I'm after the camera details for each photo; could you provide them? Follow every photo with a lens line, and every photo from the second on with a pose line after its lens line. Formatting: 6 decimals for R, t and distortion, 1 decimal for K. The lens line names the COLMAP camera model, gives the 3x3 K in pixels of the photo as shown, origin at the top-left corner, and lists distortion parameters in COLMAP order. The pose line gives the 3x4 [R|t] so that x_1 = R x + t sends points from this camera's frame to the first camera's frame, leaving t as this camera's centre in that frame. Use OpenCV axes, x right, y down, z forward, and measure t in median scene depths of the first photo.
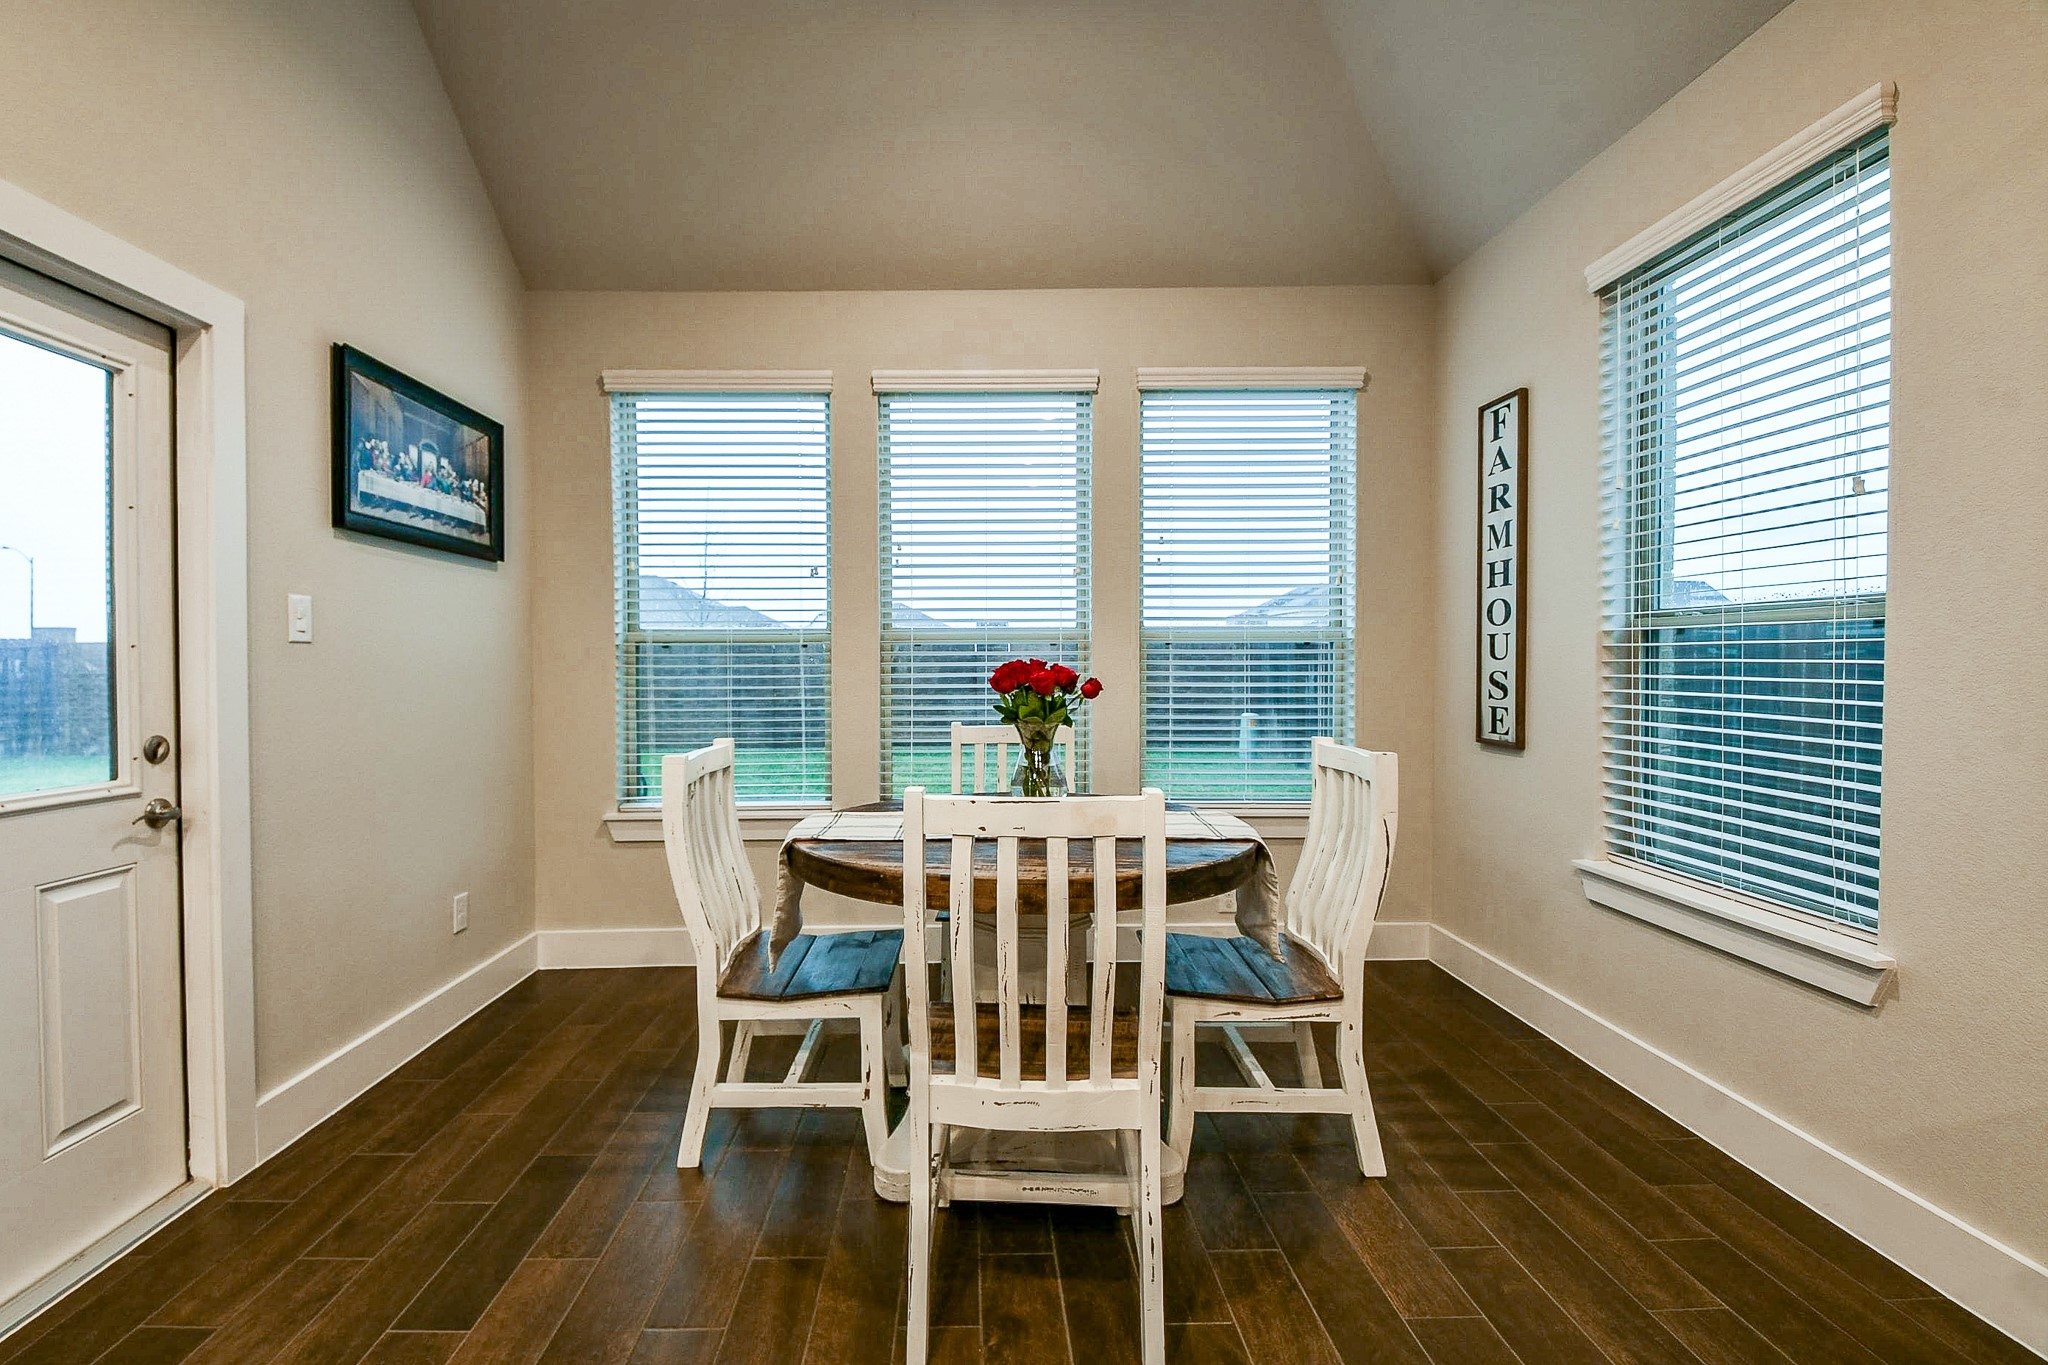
lens RADIAL K [[939.0, 0, 1003.1], [0, 939.0, 671.2], [0, 0, 1]] dist [-0.018117, -0.006162]
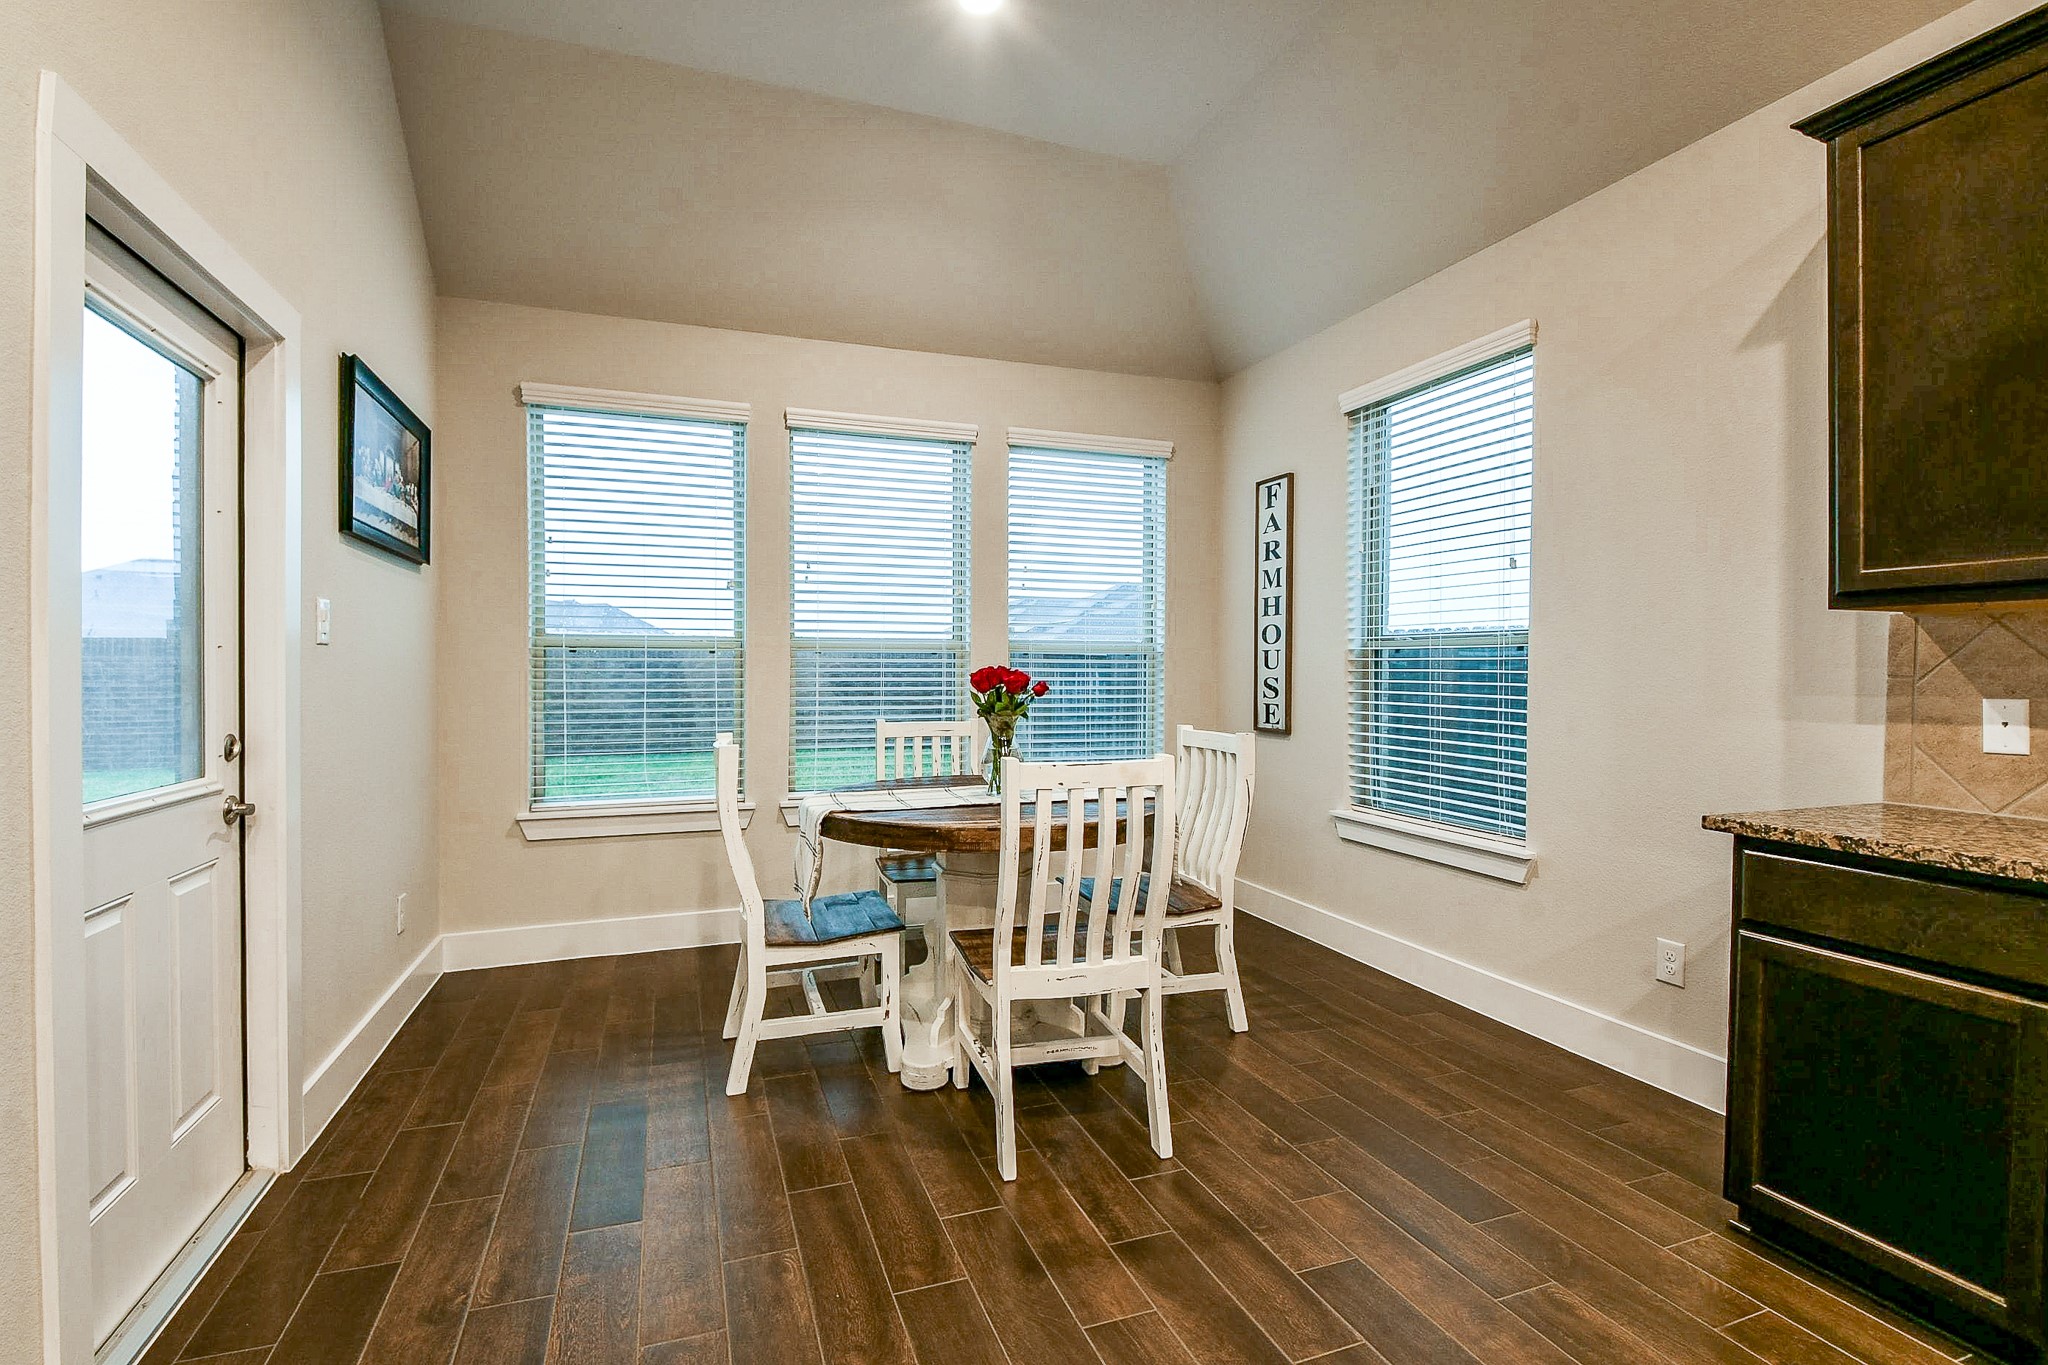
lens RADIAL K [[939.0, 0, 1009.9], [0, 939.0, 668.6], [0, 0, 1]] dist [-0.018117, -0.006162]
pose [[0.944058, 0.007060, 0.329703, -0.349637], [-0.003427, 0.999927, -0.011600, 0.005118], [-0.329761, 0.009822, 0.944013, -0.203715]]
